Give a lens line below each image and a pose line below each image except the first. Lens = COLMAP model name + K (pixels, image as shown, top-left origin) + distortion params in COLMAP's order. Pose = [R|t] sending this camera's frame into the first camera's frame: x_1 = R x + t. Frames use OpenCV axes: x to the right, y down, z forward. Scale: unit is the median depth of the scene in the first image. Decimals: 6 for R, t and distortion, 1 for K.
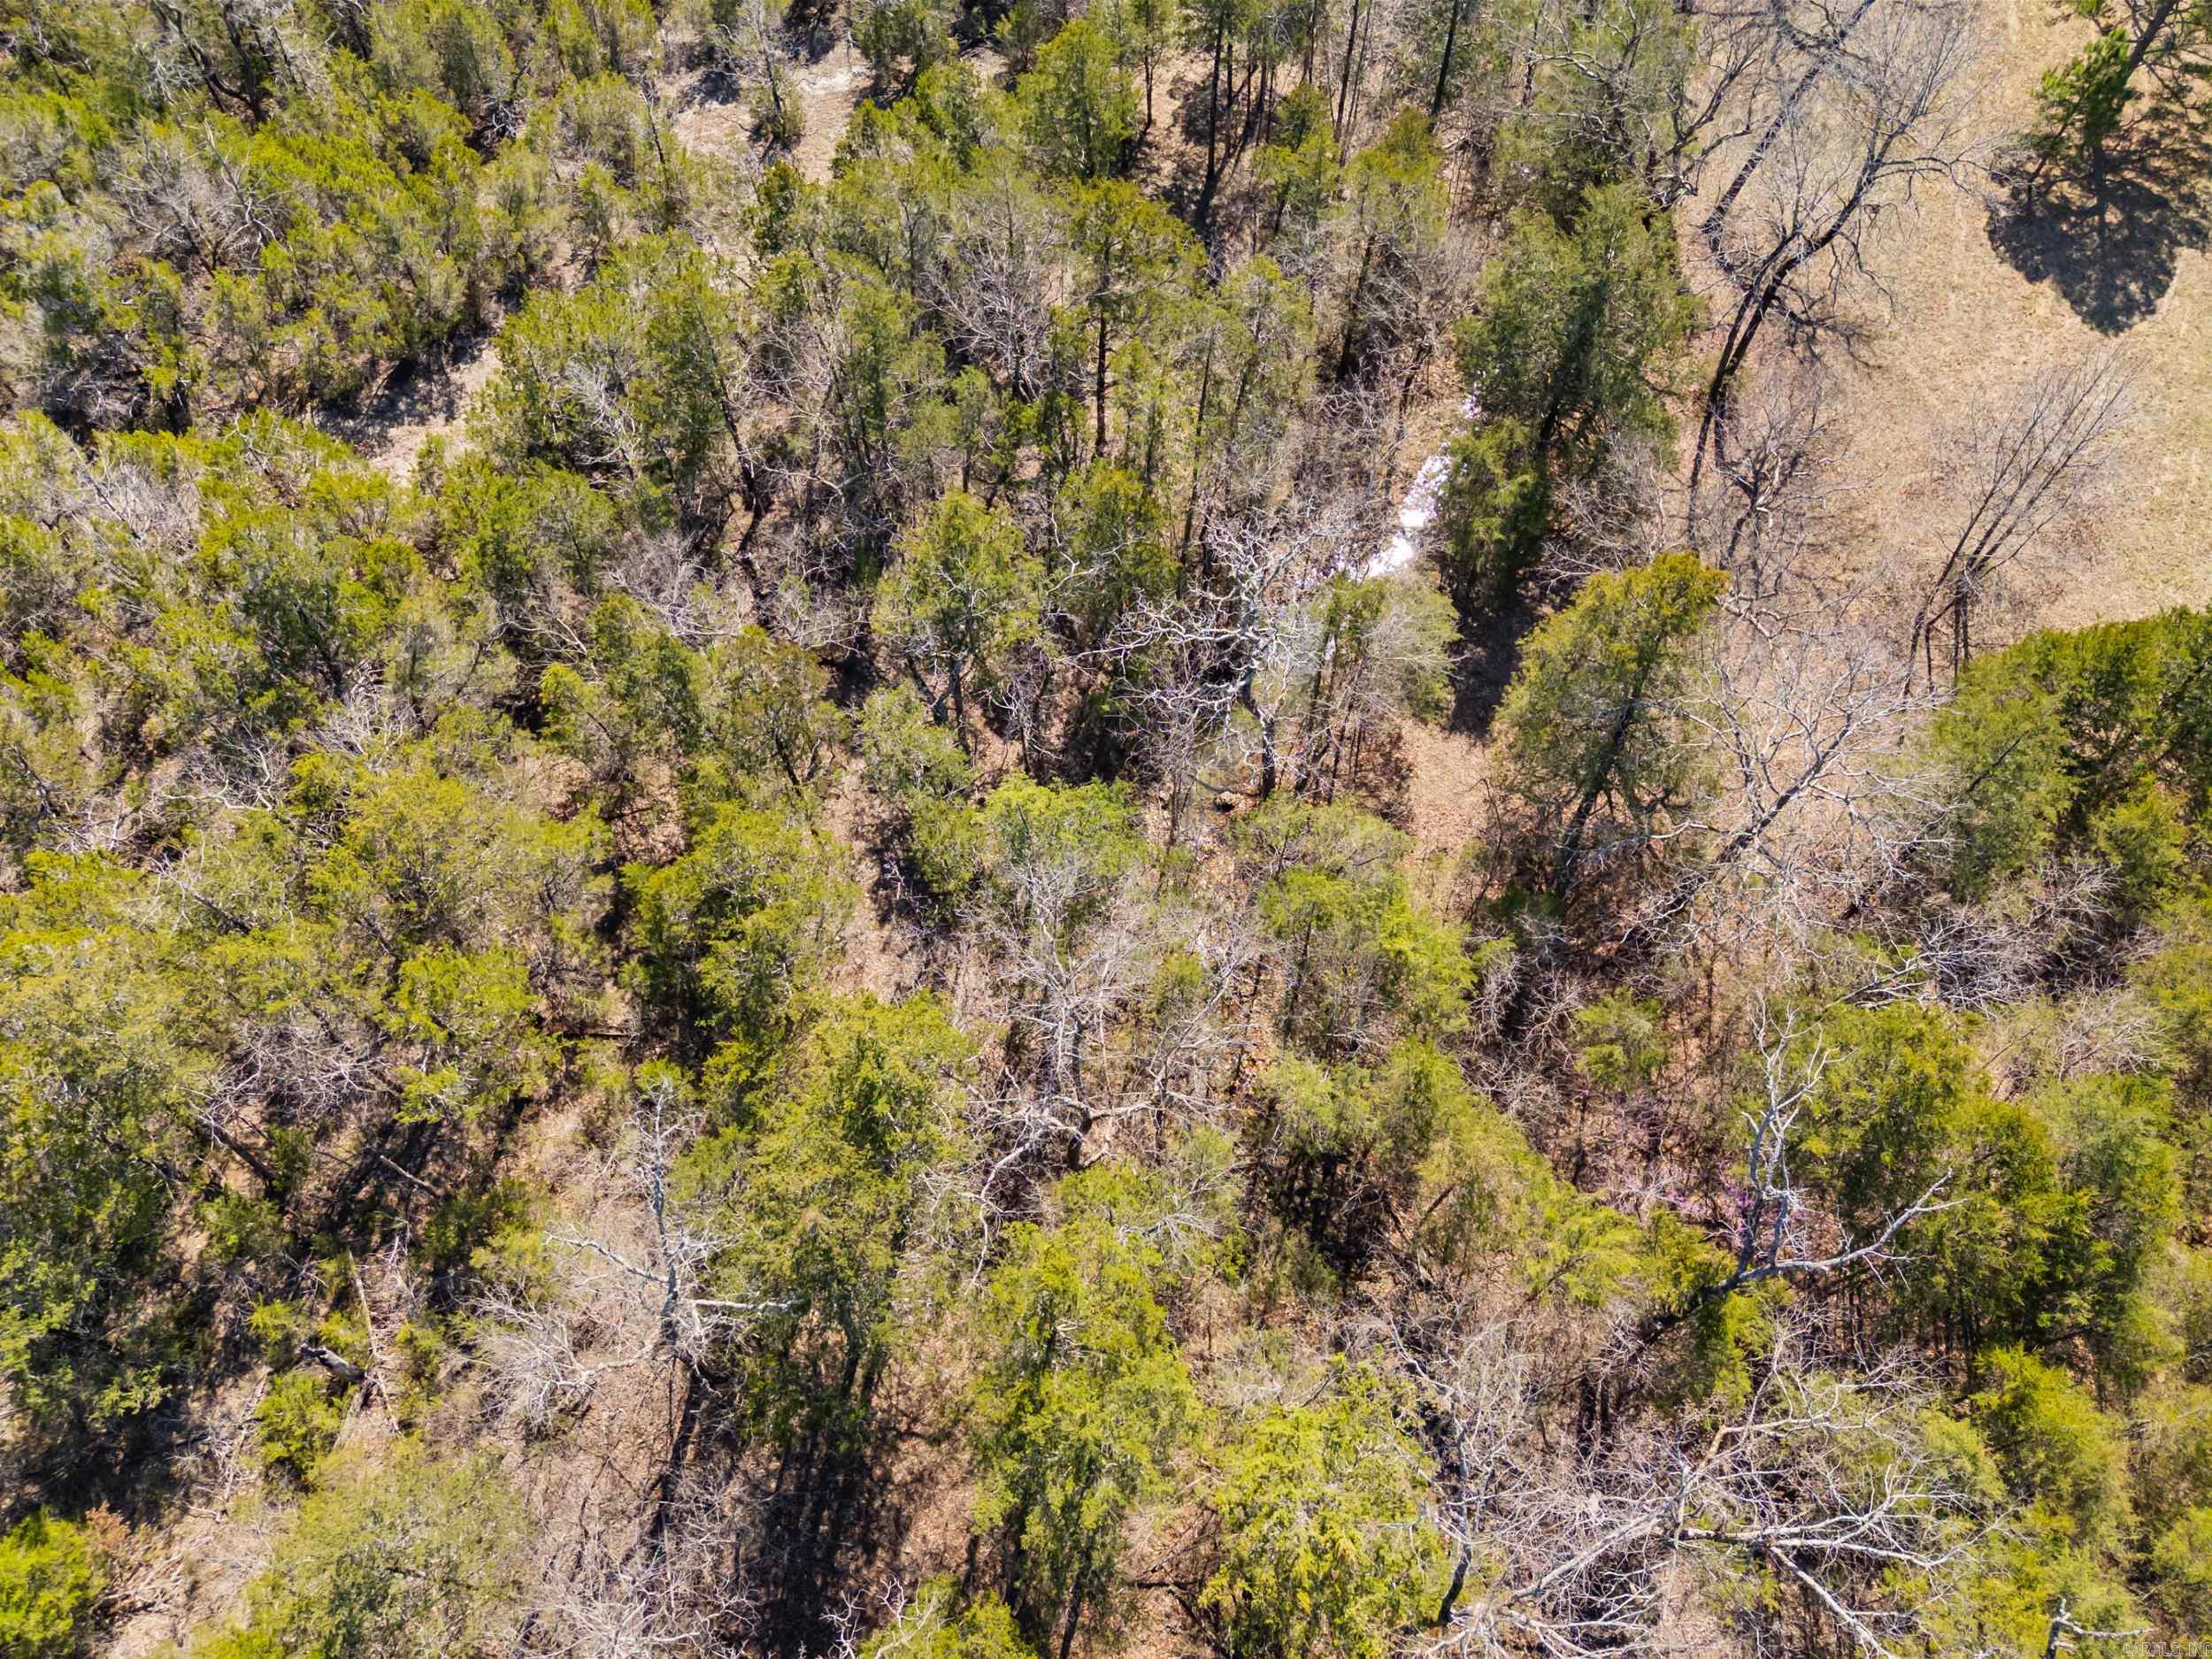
lens RADIAL K [[1661.5, 0, 1106.0], [0, 1661.5, 829.5], [0, 0, 1]] dist [0.075957, -0.061125]
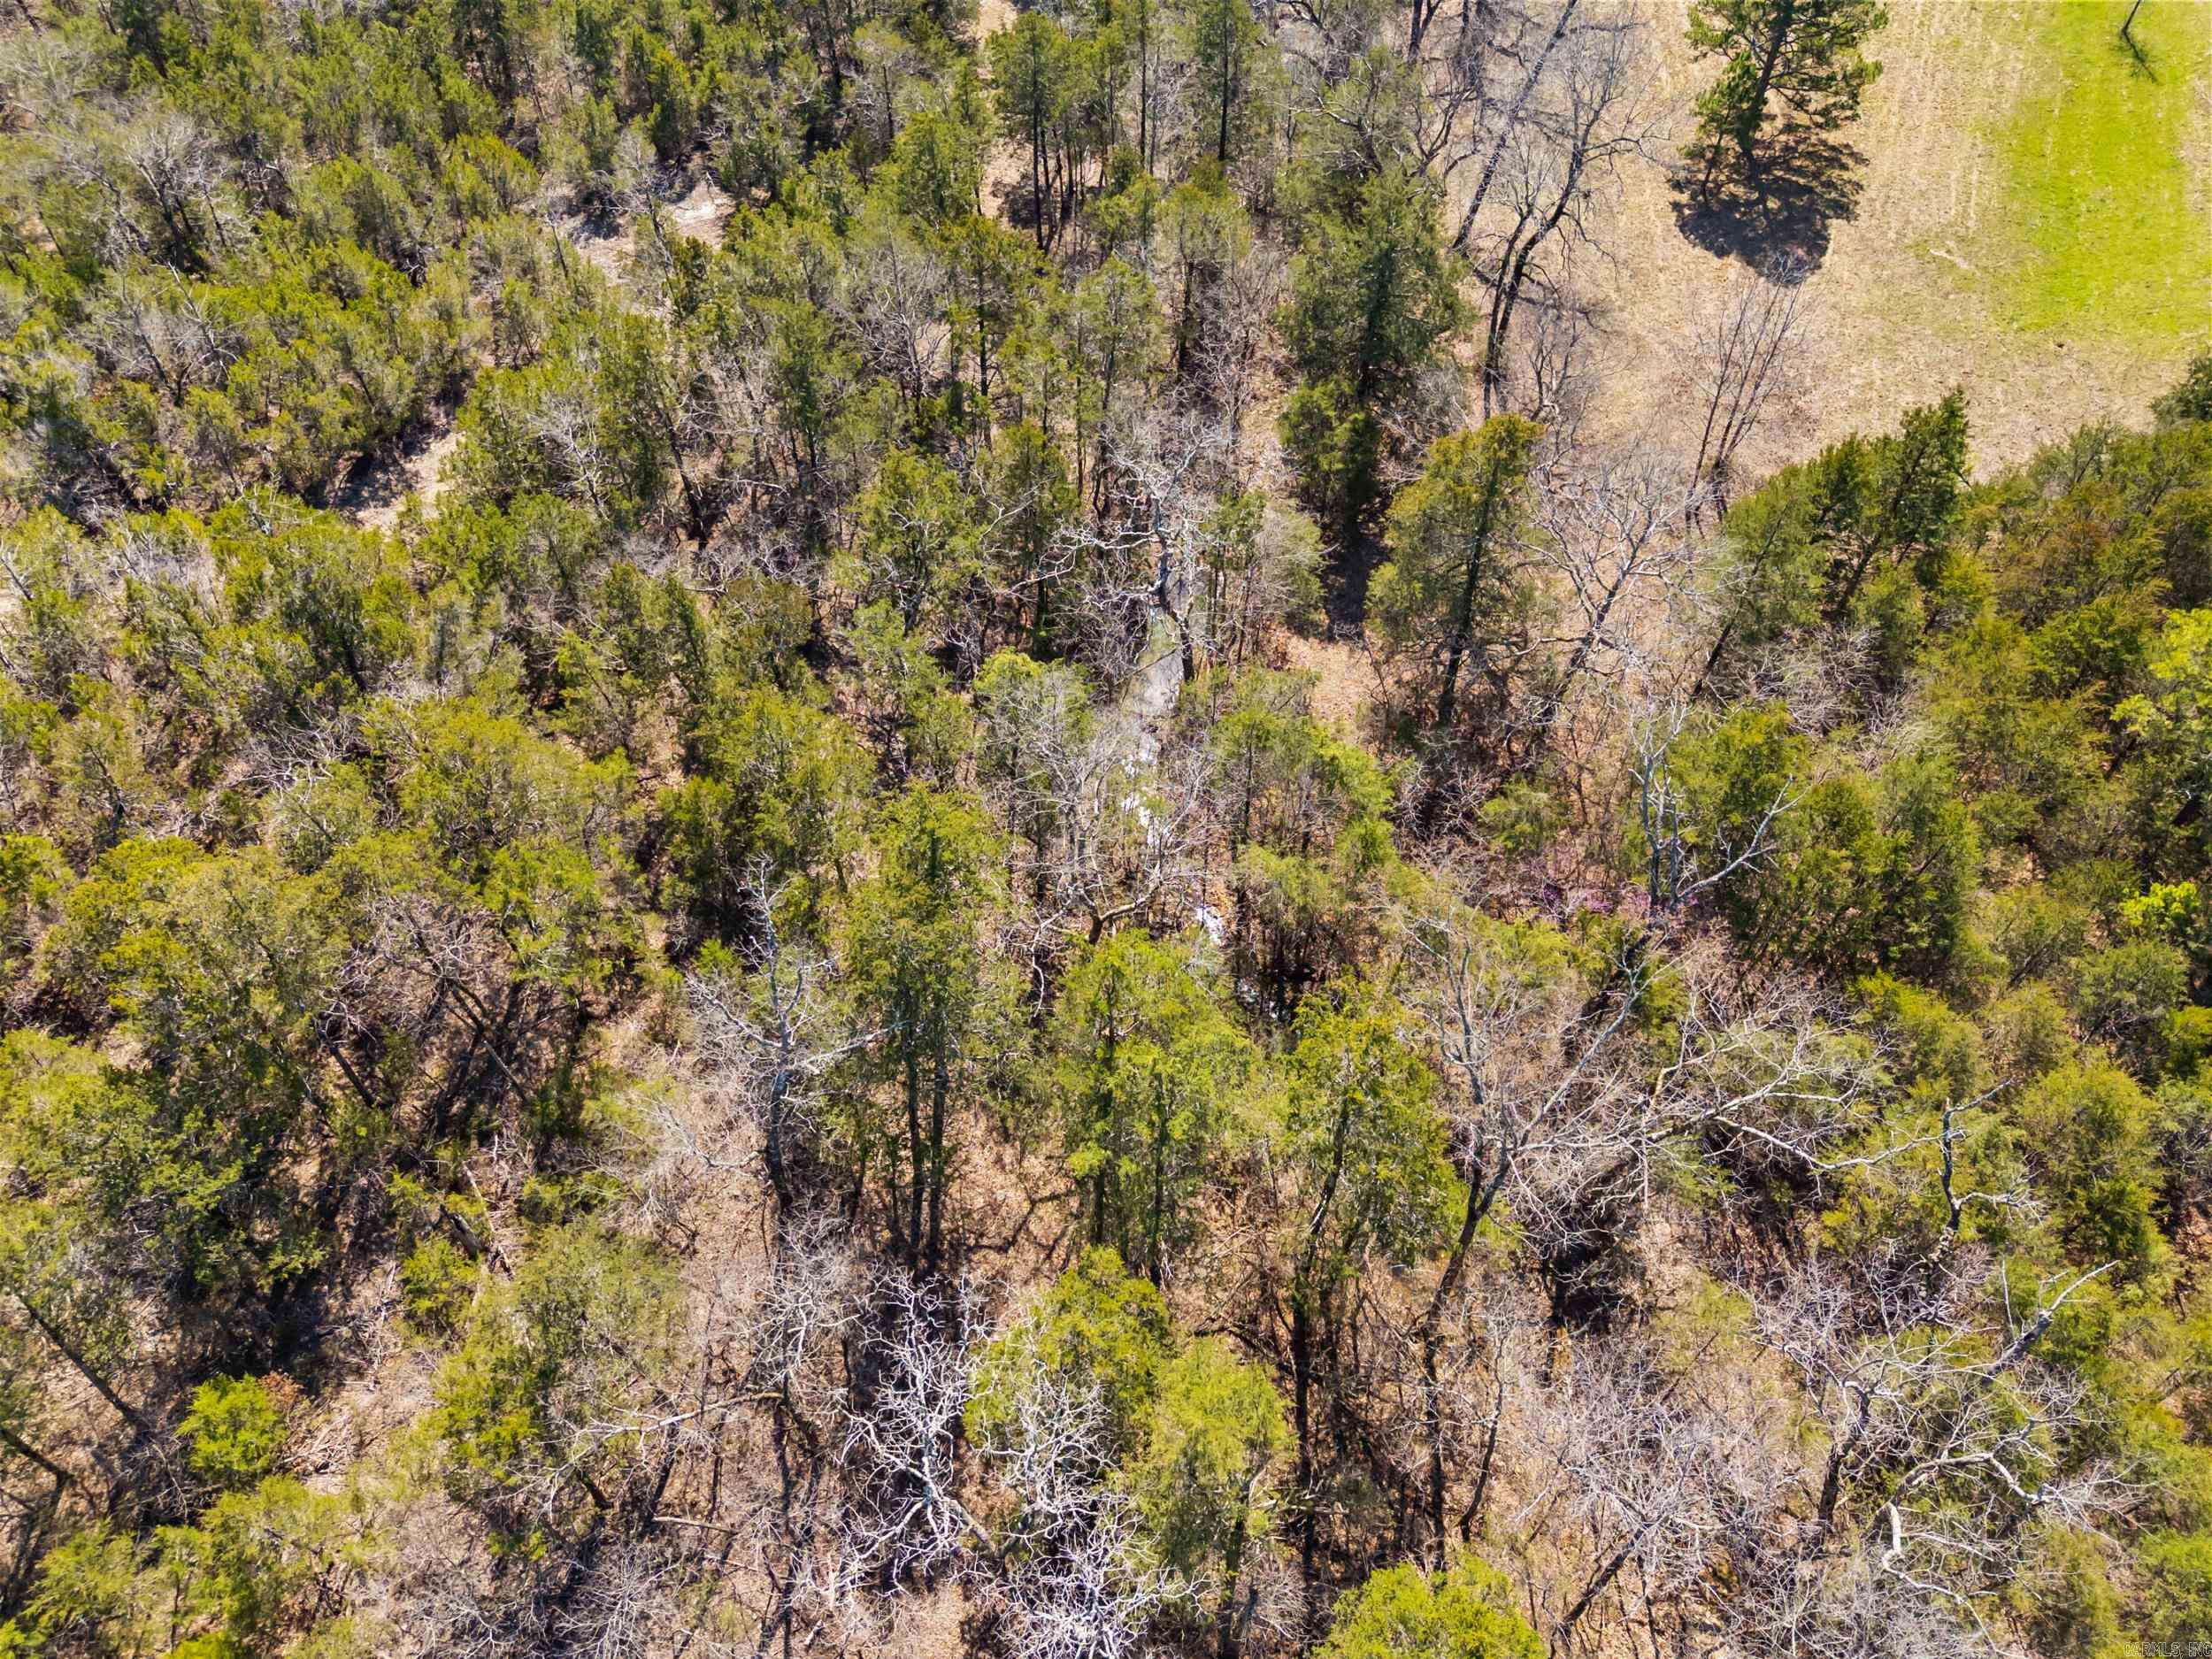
lens RADIAL K [[1661.5, 0, 1106.0], [0, 1661.5, 829.5], [0, 0, 1]] dist [0.075957, -0.061125]
pose [[0.984059, -0.142680, 0.106161, -0.086348], [0.155520, 0.979950, -0.124545, 0.184374], [-0.086263, 0.139069, 0.986518, -0.113818]]
